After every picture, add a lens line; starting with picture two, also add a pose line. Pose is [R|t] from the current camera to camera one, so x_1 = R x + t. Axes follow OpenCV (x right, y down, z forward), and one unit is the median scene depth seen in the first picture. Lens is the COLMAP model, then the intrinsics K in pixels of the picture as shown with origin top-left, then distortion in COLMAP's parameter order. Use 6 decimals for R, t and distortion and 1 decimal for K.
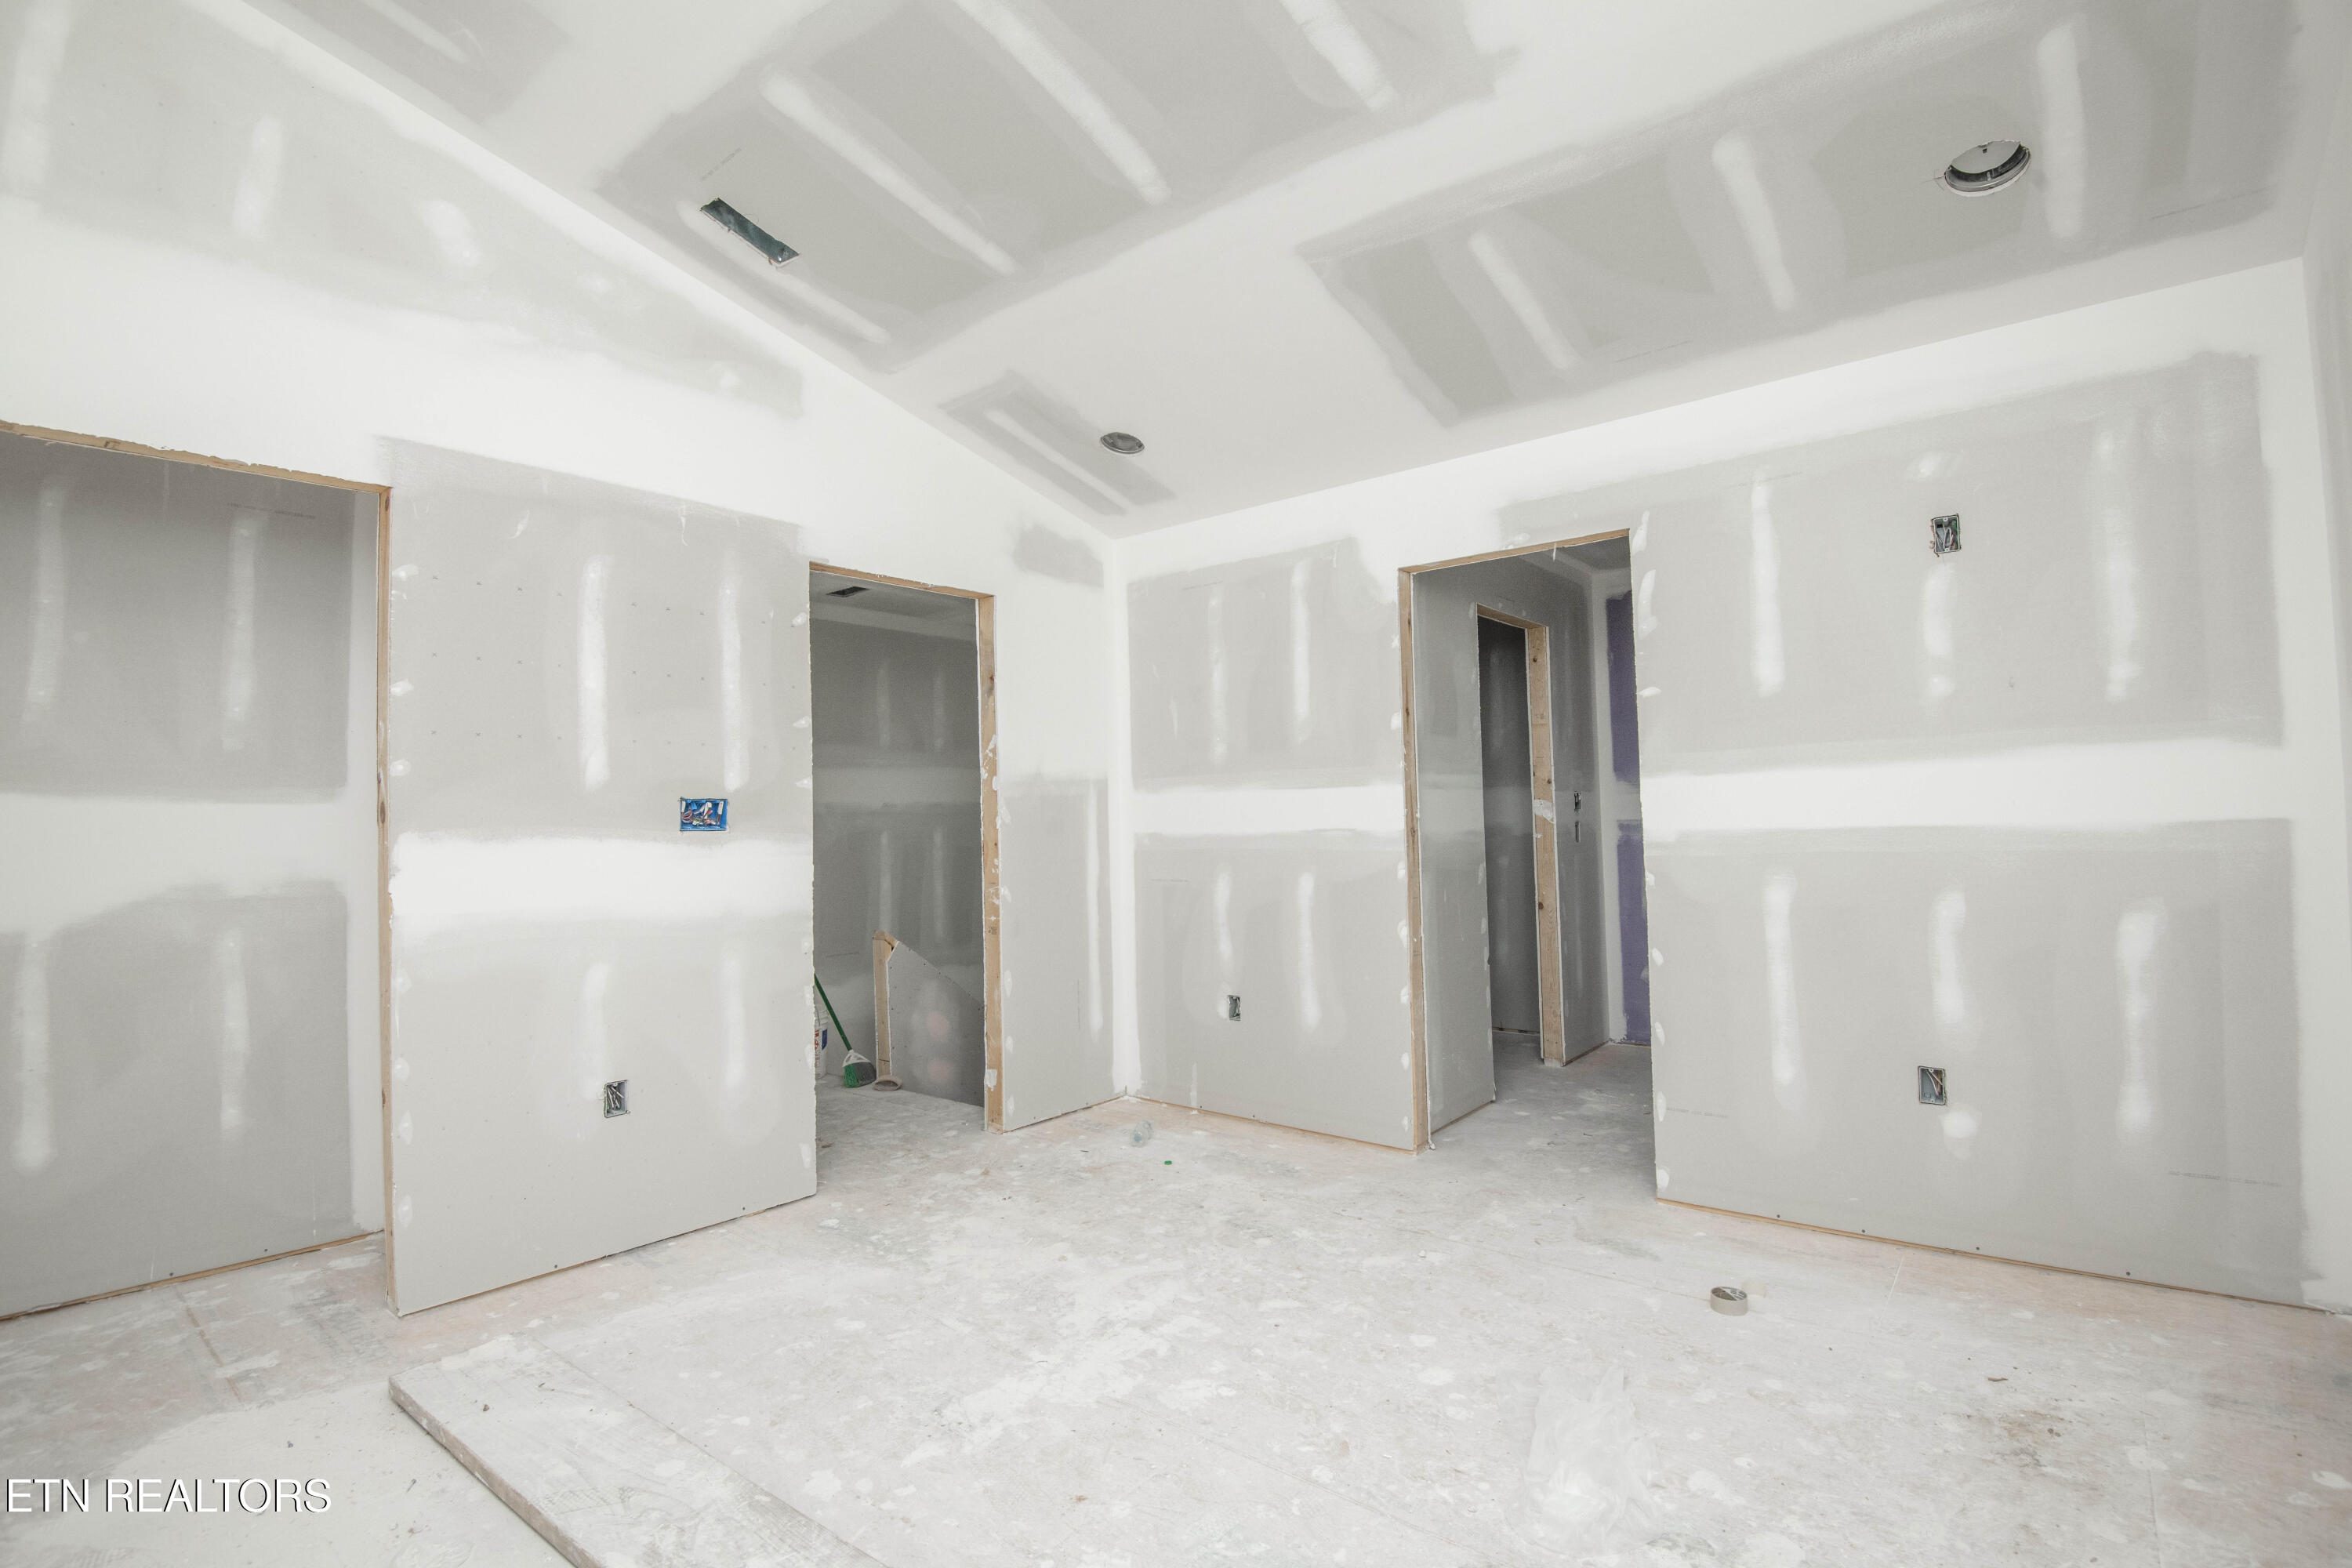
lens RADIAL K [[1085.5, 0, 1186.1], [0, 1085.5, 787.0], [0, 0, 1]] dist [-0.016815, -0.015410]
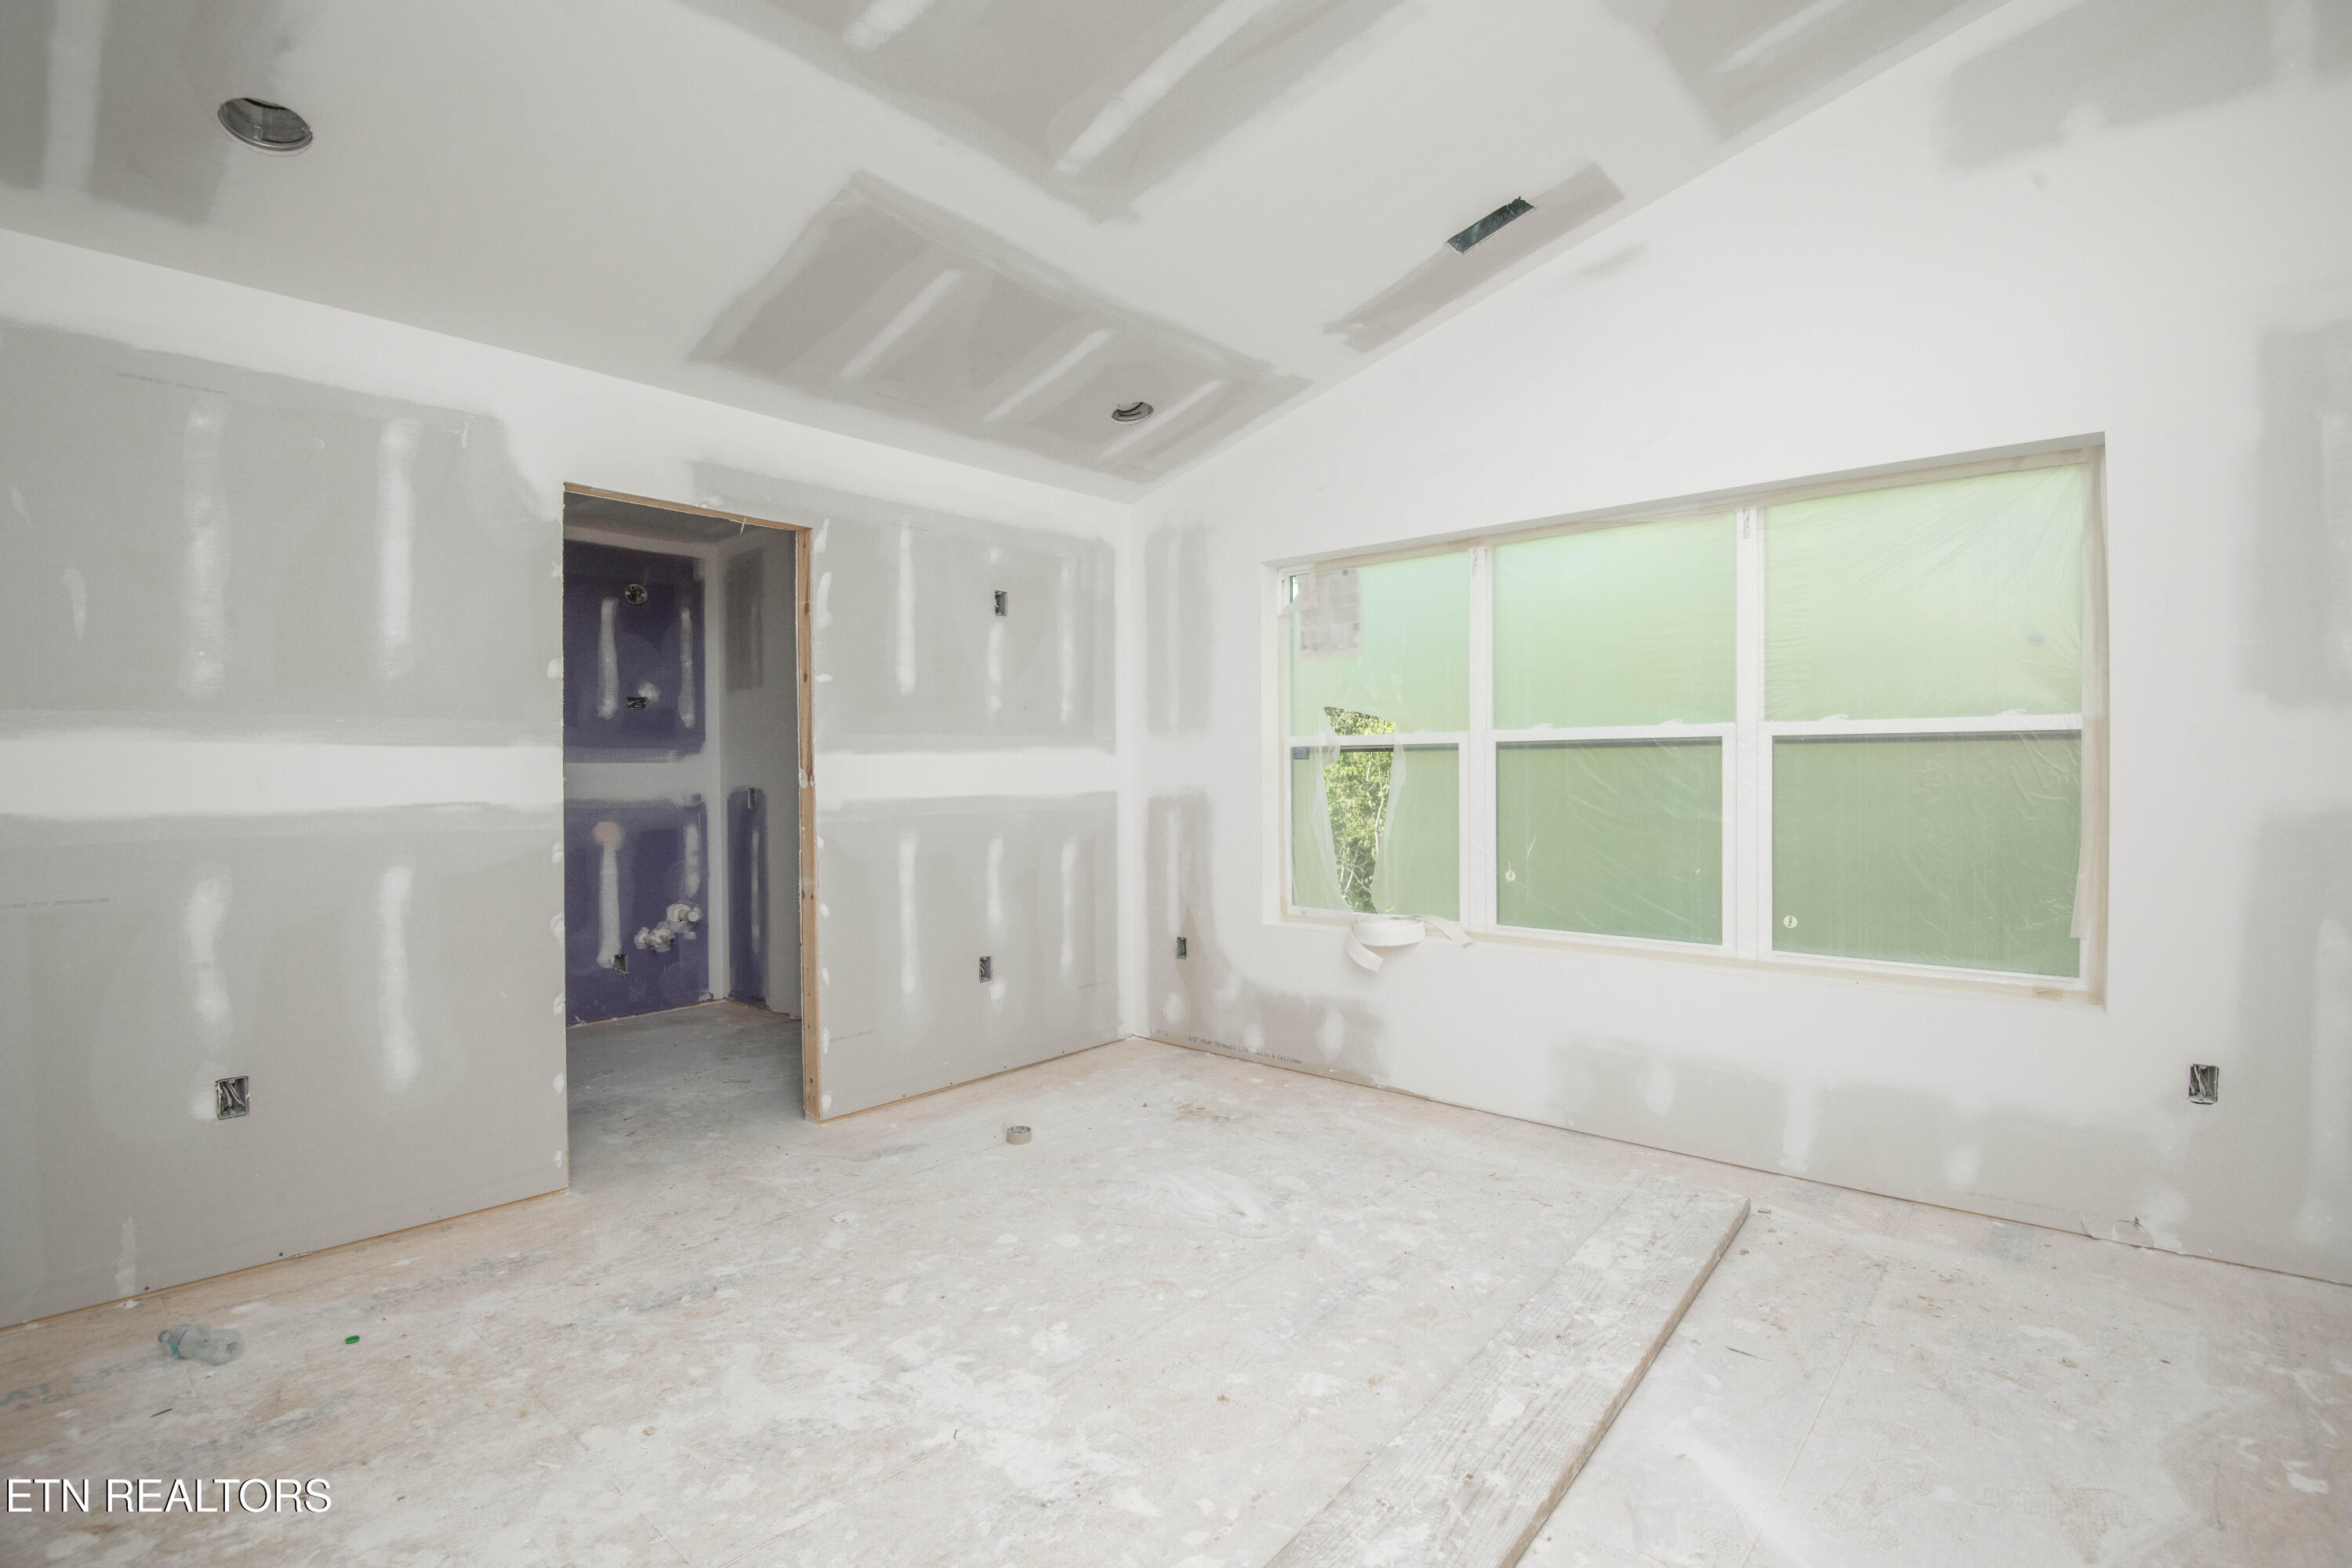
lens RADIAL K [[1085.5, 0, 1184.1], [0, 1085.5, 788.6], [0, 0, 1]] dist [-0.016815, -0.015410]
pose [[0.030698, 0.006529, 0.999507, -0.811764], [-0.027392, 0.999609, -0.005688, 0.027777], [-0.999153, -0.027204, 0.030865, 0.683023]]
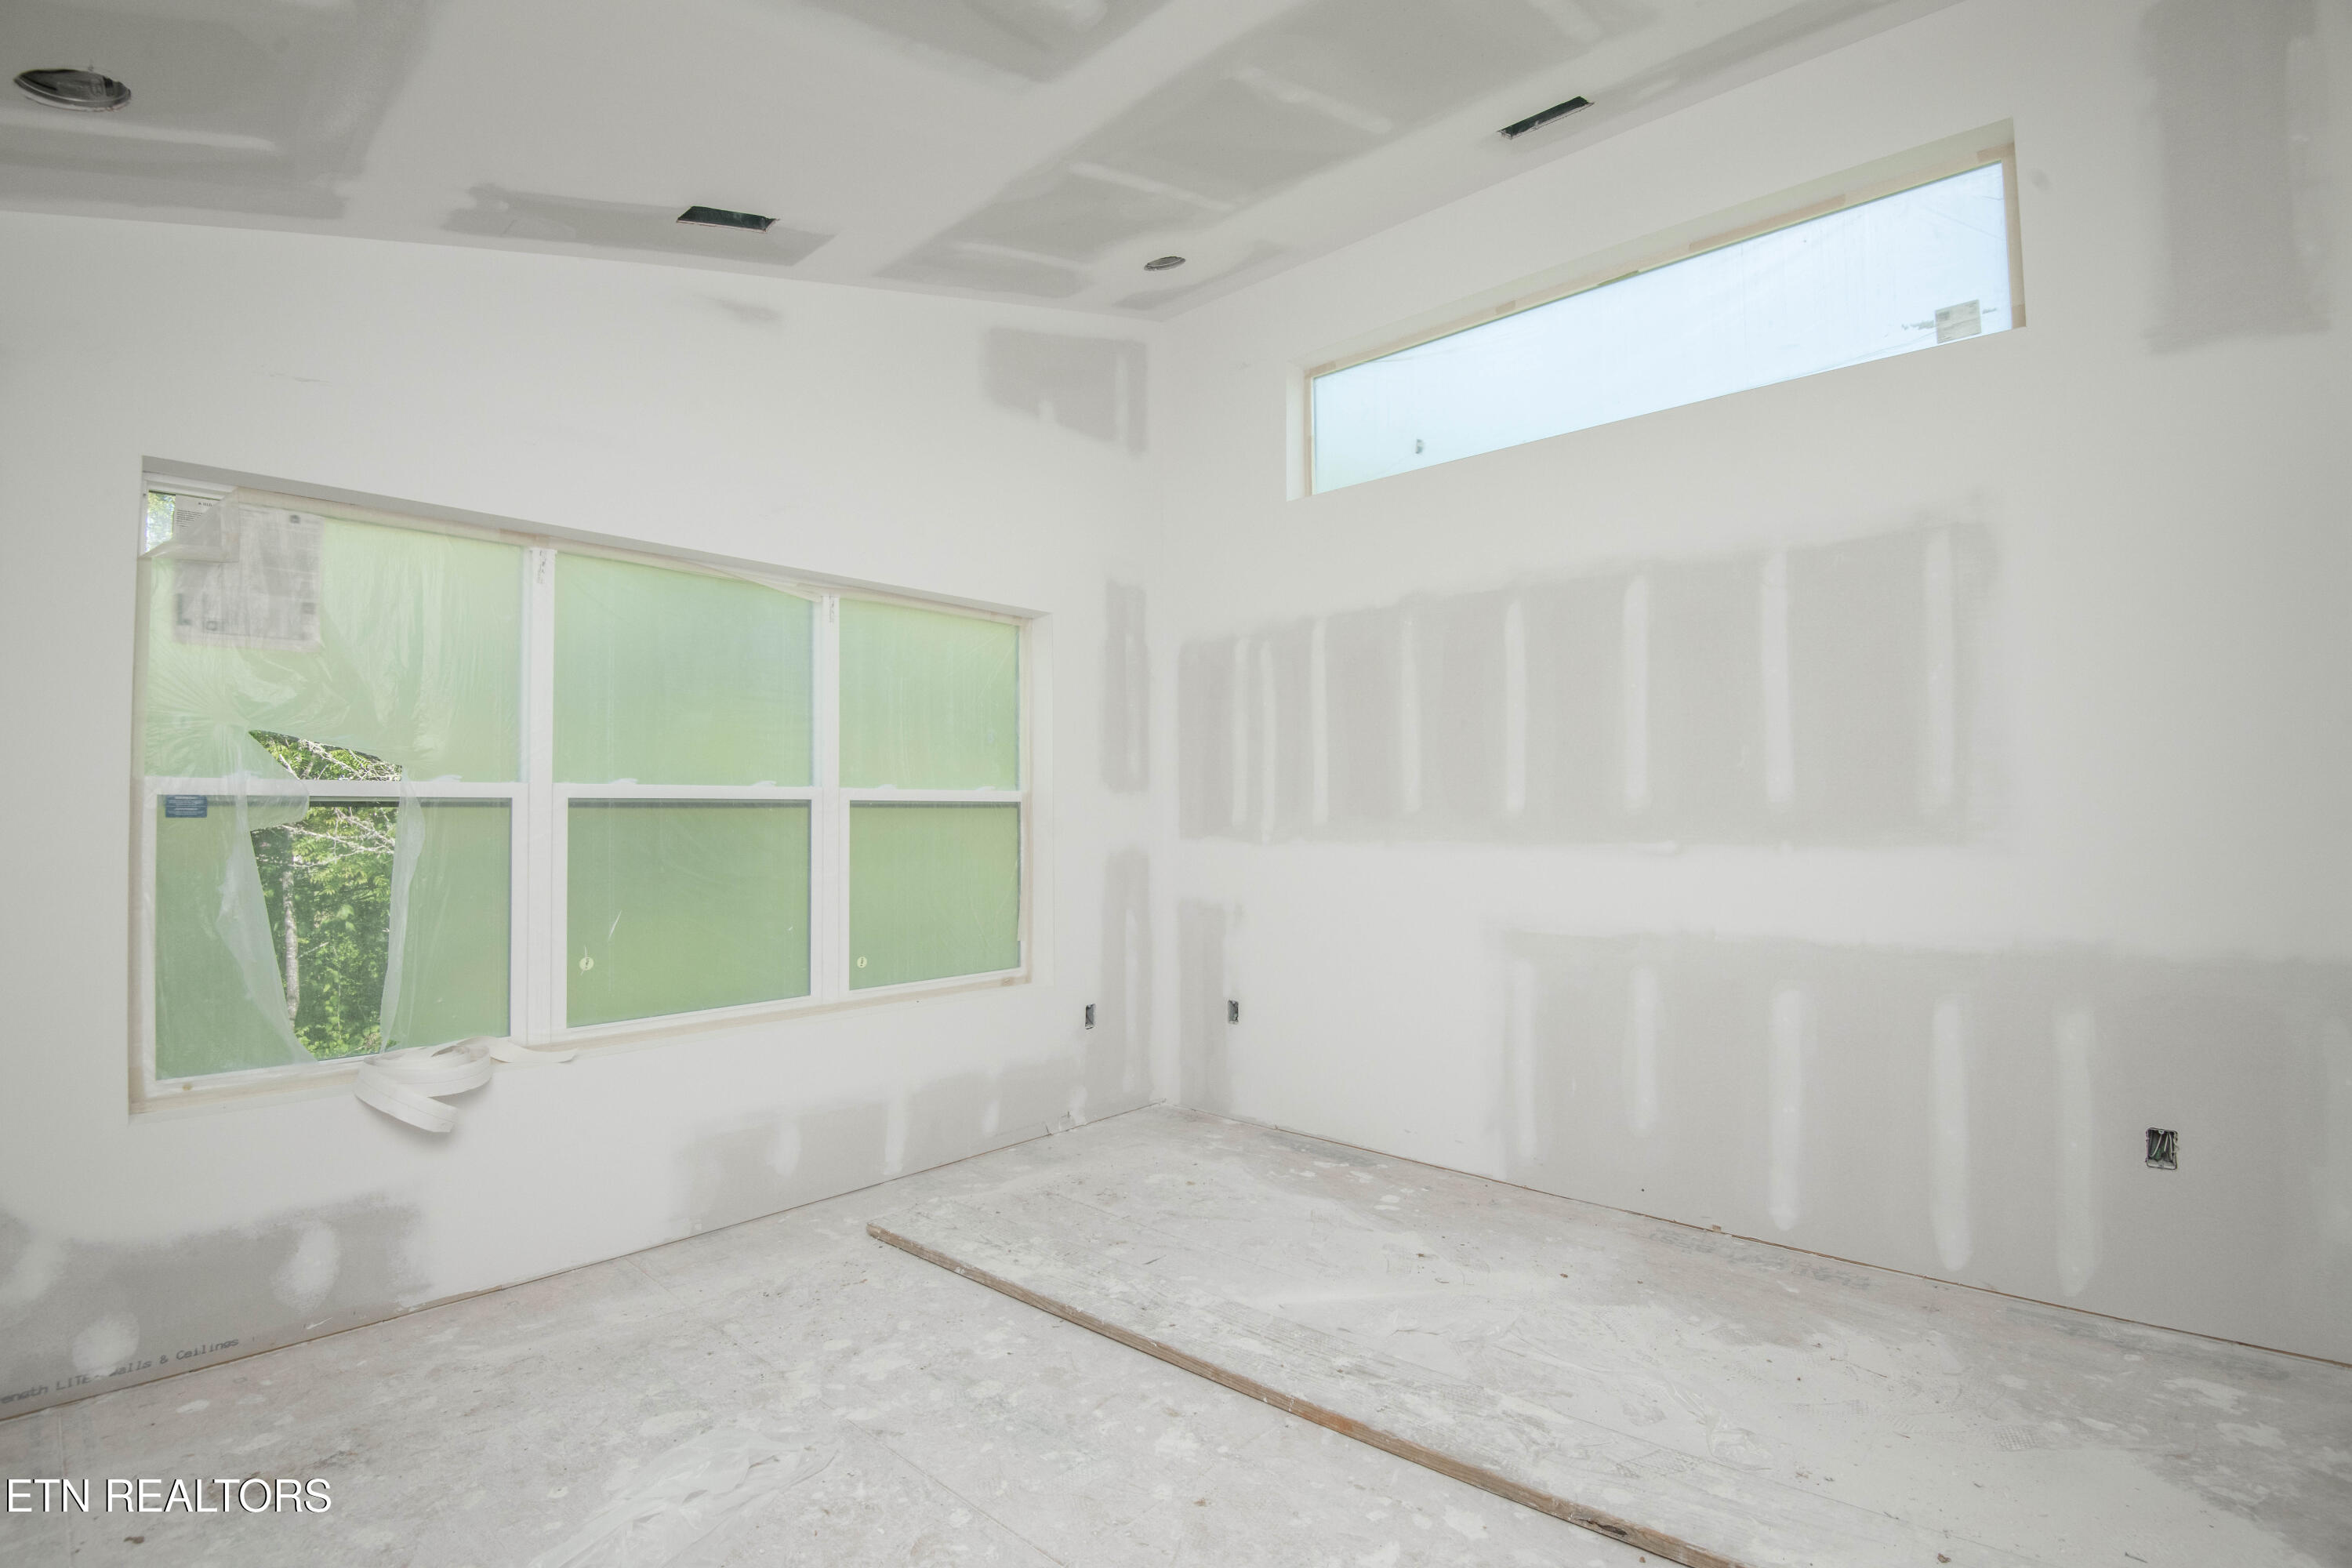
lens RADIAL K [[1085.5, 0, 1185.5], [0, 1085.5, 787.0], [0, 0, 1]] dist [-0.016815, -0.015410]
pose [[-0.998413, 0.030146, 0.047566, -0.102670], [0.027274, 0.997830, -0.059921, 0.021427], [-0.049269, -0.058528, -0.997069, 1.389598]]
